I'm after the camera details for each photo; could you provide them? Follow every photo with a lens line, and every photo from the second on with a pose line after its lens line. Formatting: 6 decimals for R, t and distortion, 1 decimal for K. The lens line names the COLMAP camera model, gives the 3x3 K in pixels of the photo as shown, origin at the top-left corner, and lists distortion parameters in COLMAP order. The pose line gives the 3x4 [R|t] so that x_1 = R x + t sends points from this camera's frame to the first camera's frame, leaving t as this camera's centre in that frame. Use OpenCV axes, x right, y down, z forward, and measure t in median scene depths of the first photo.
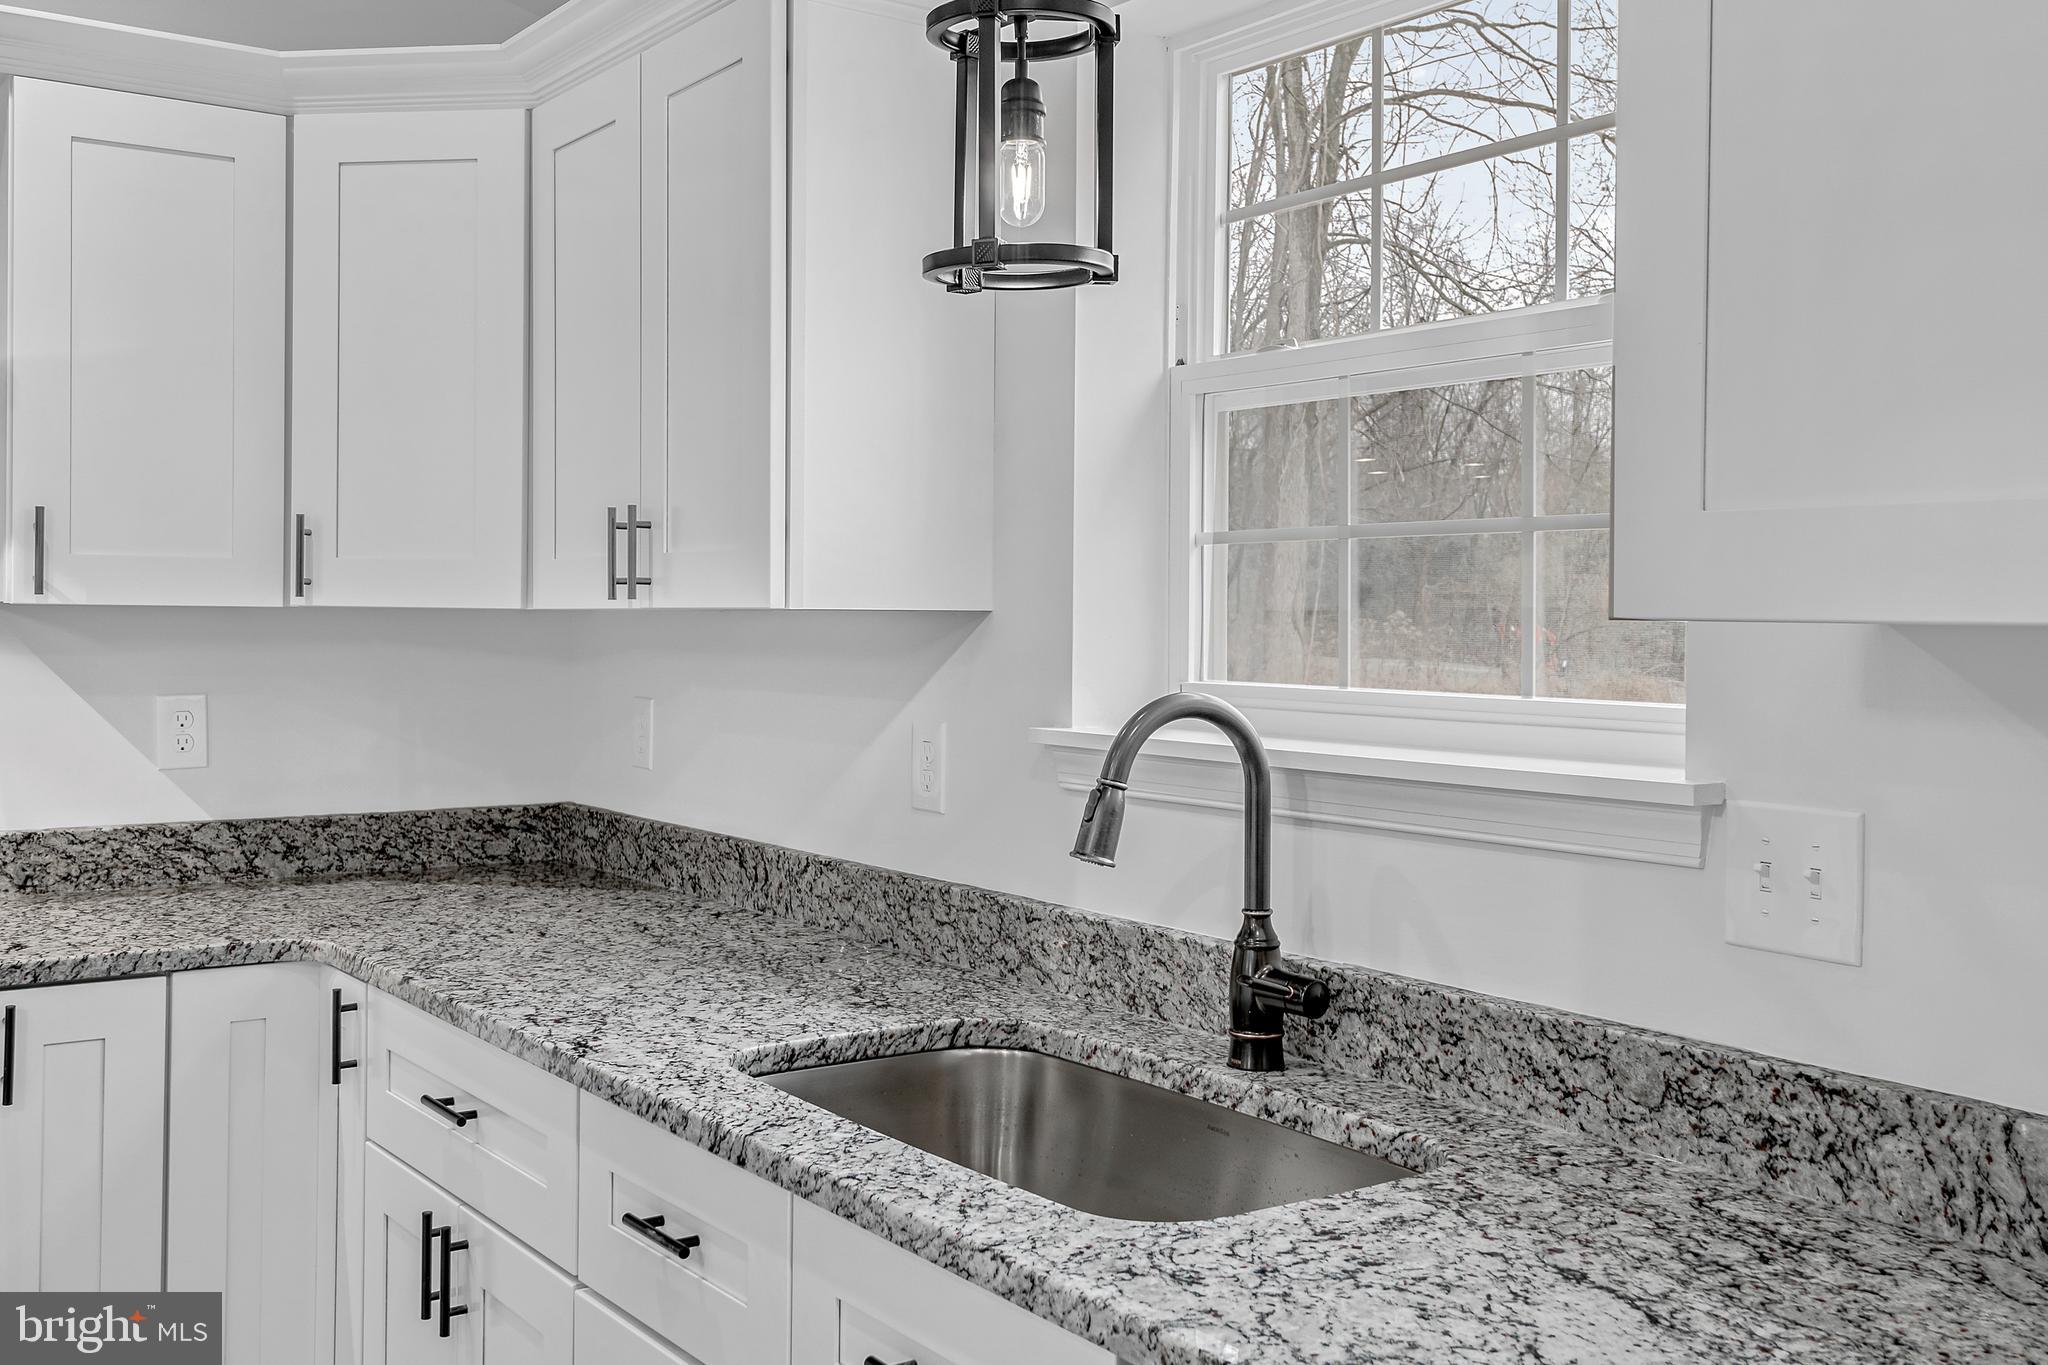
lens RADIAL K [[2000.8, 0, 1016.5], [0, 2000.8, 622.7], [0, 0, 1]] dist [0.034611, -0.026149]
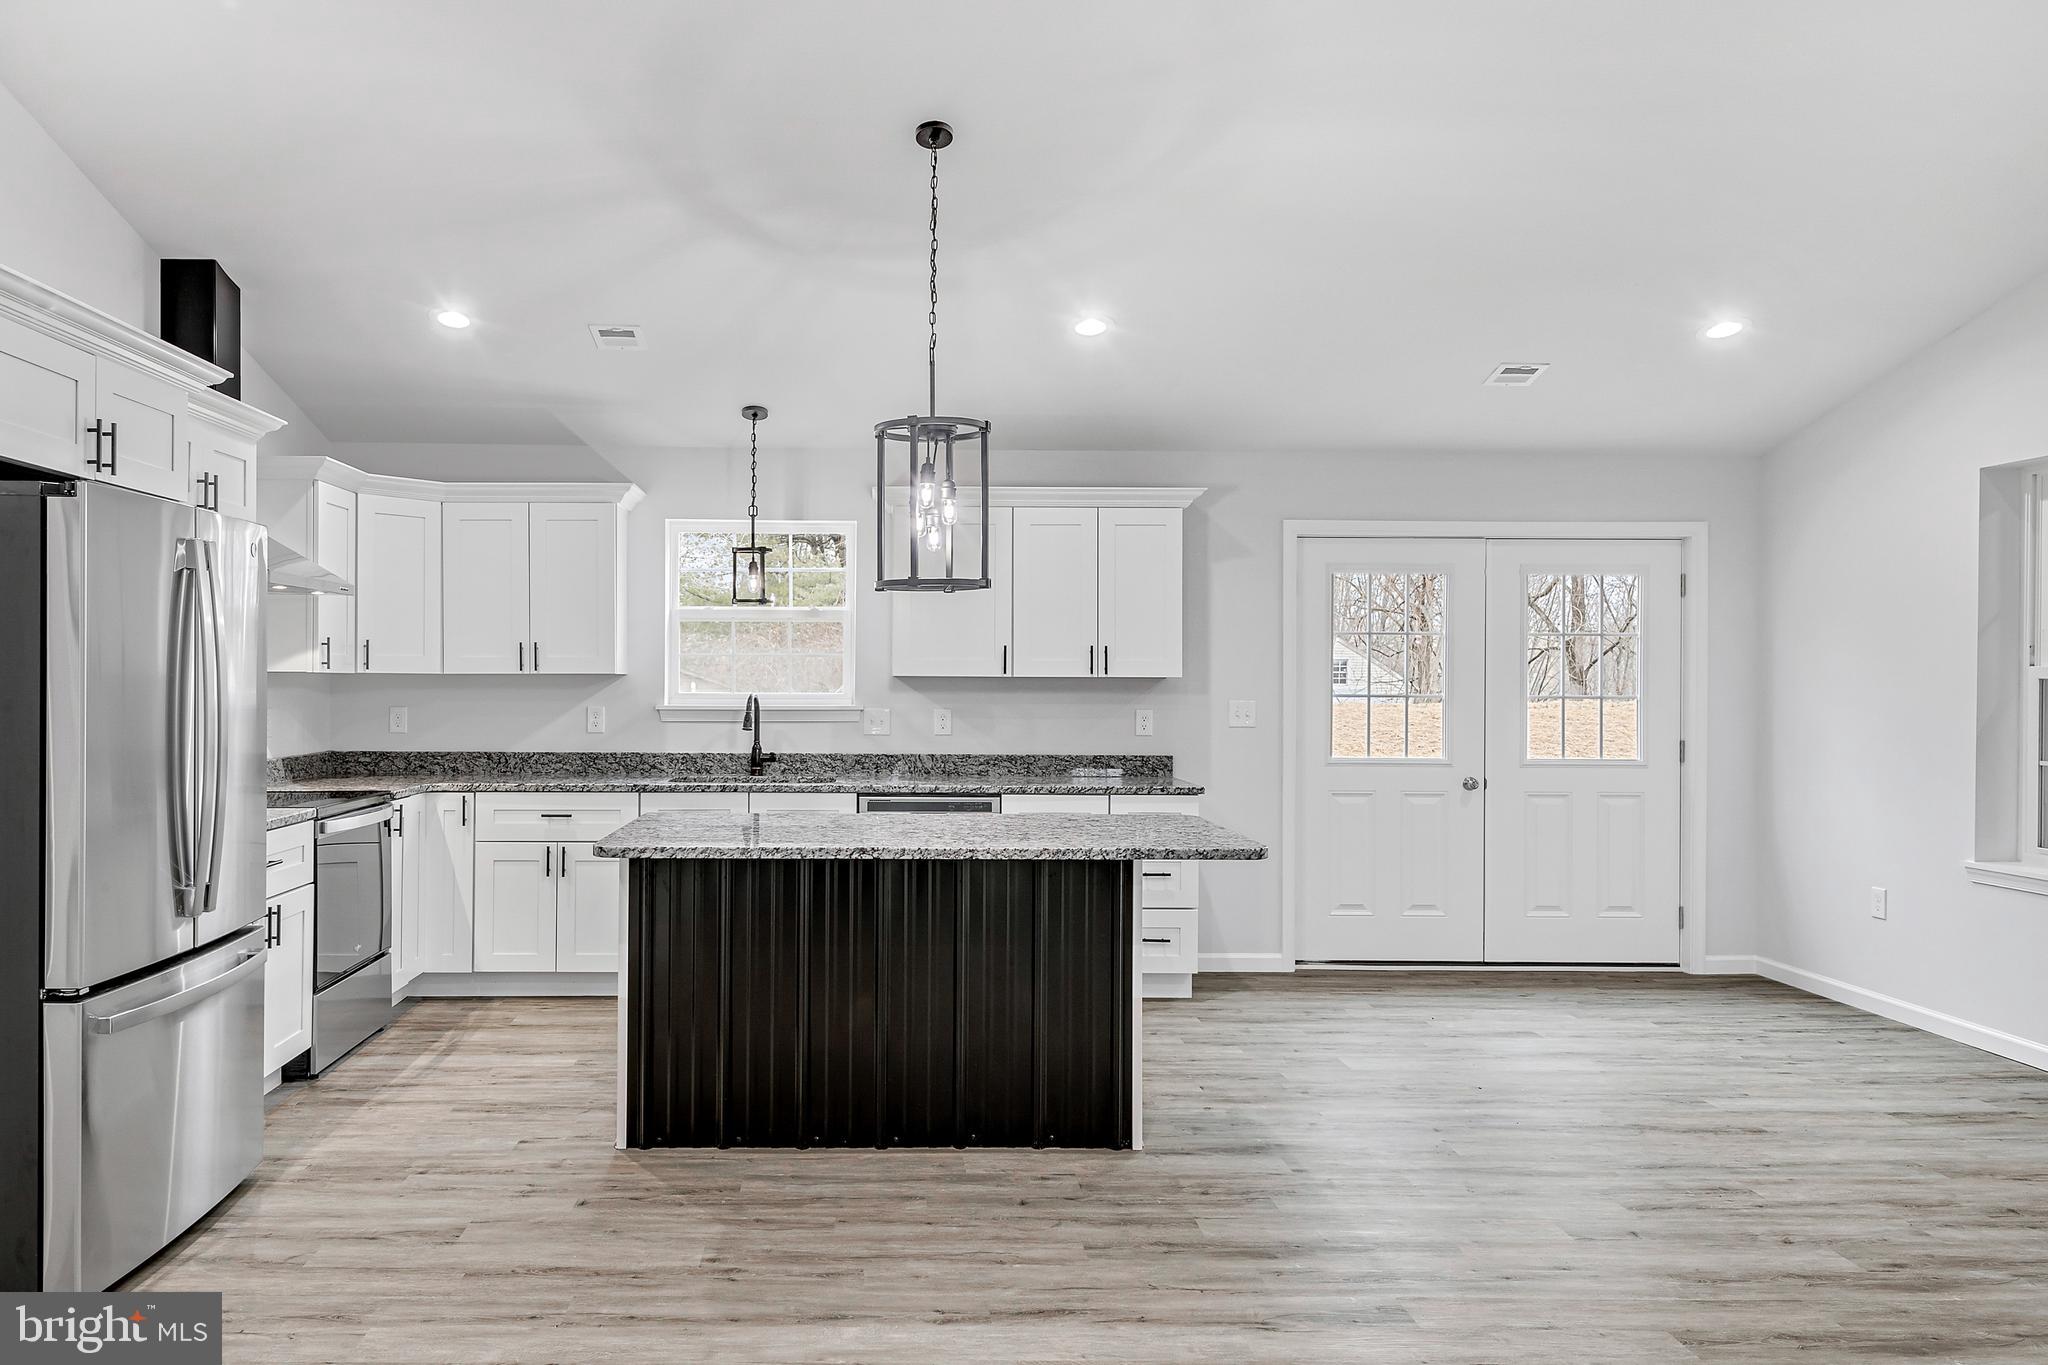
lens RADIAL K [[1413.1, 0, 888.6], [0, 1413.1, 683.1], [0, 0, 1]] dist [0.018036, -0.009591]
pose [[0.566210, -0.008496, 0.824217, -1.774983], [0.004347, 0.999964, 0.007322, -0.006364], [-0.824250, -0.000563, 0.566226, -0.790955]]
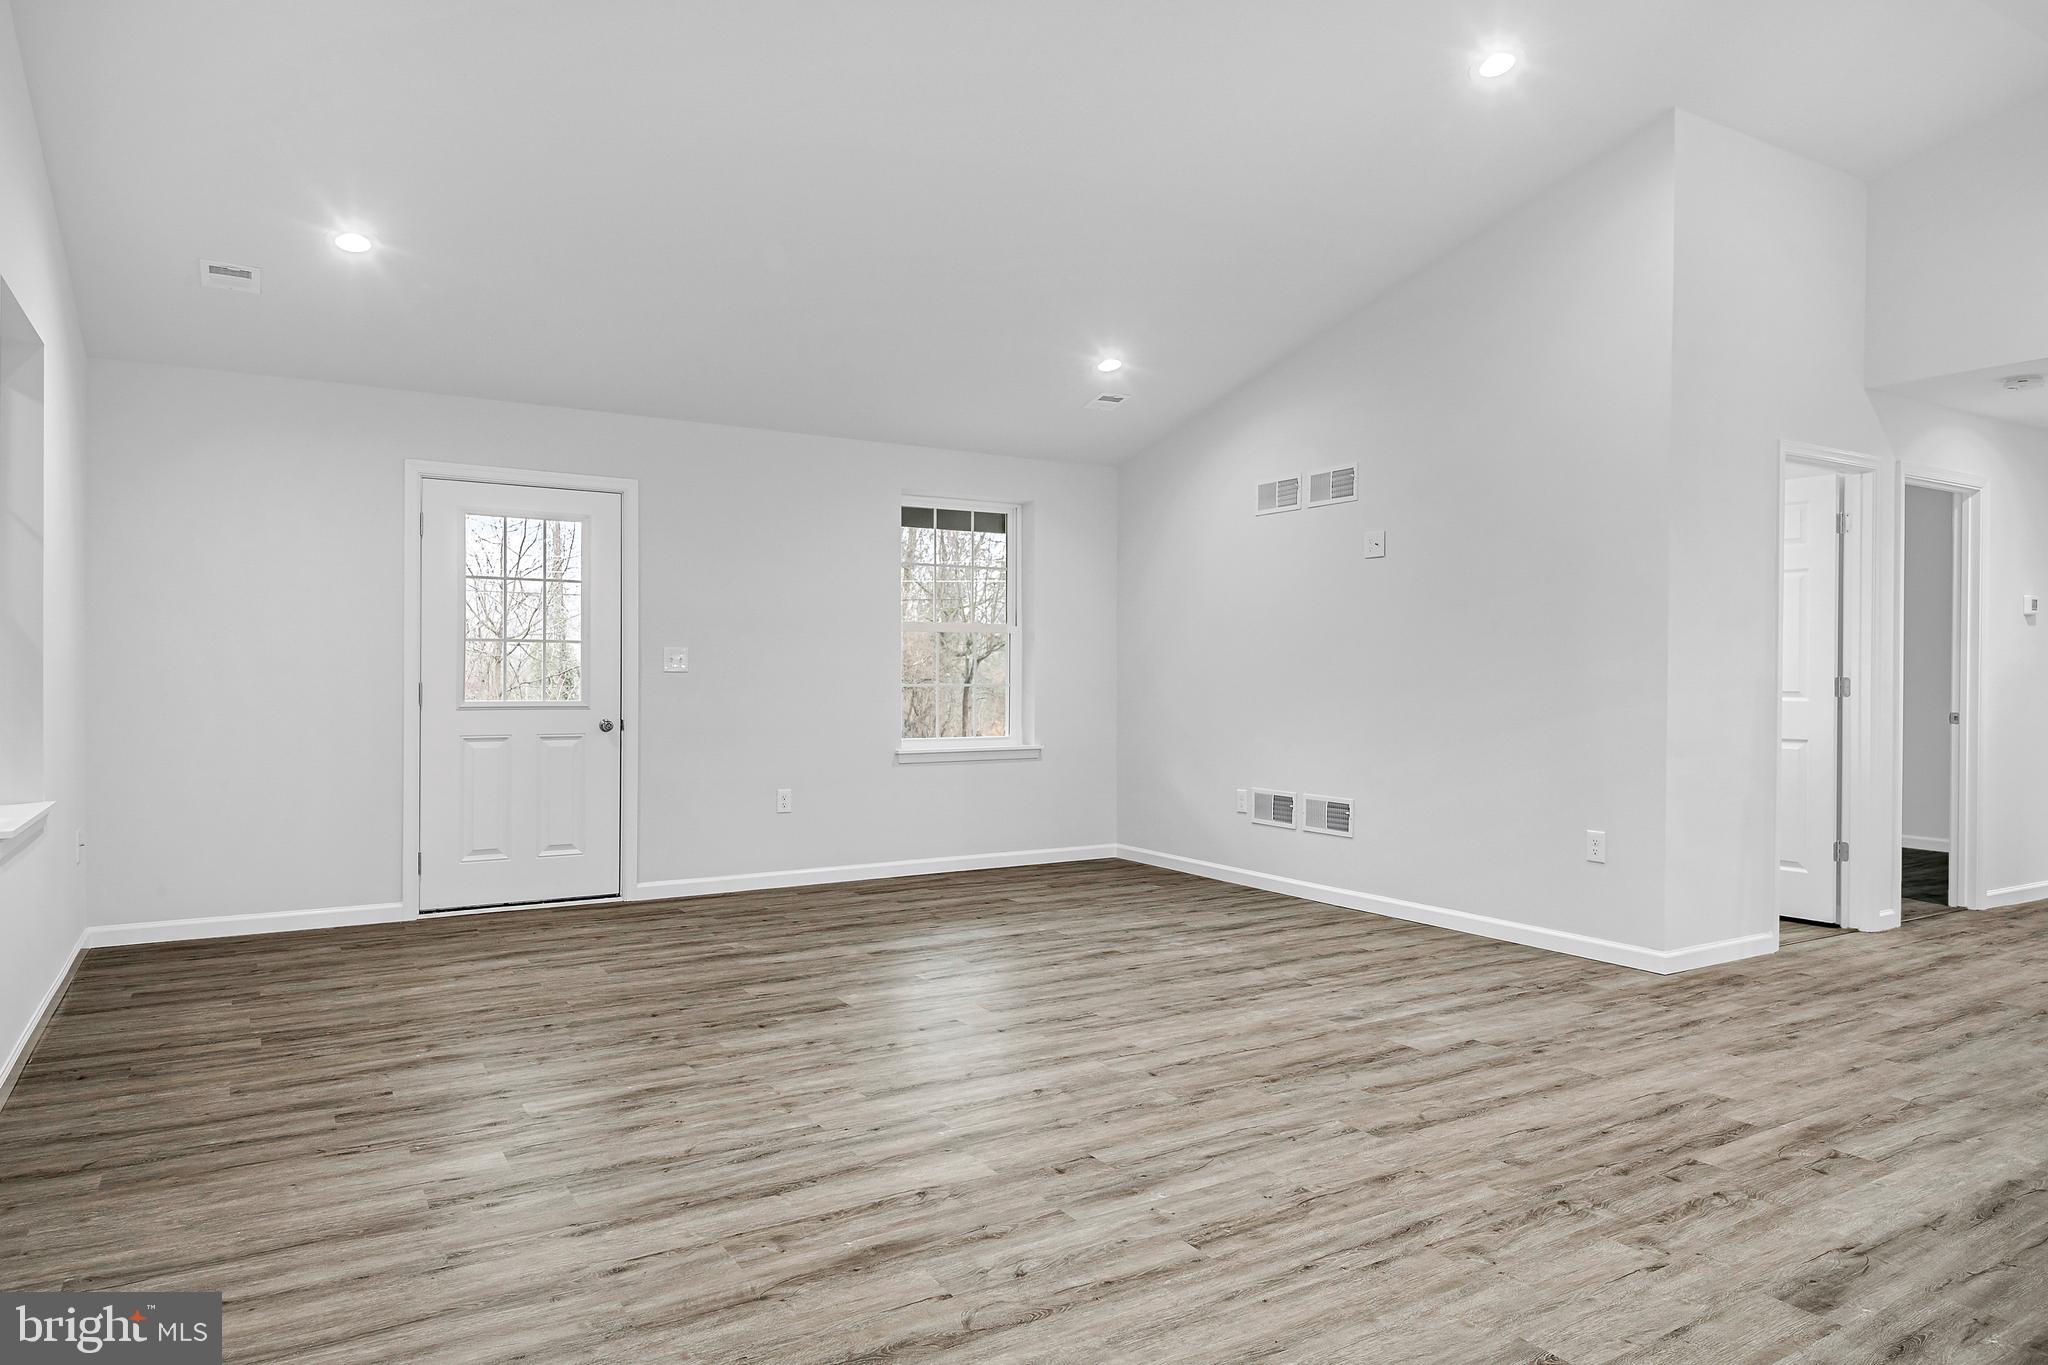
lens RADIAL K [[1269.4, 0, 1024.0], [0, 1269.4, 682.5], [0, 0, 1]] dist [0.036602, -0.040208]
pose [[-0.068977, -0.000941, -0.997618, 0.310302], [-0.013856, 0.999904, 0.000015, 0.095890], [0.997522, 0.013824, -0.068984, -0.958325]]
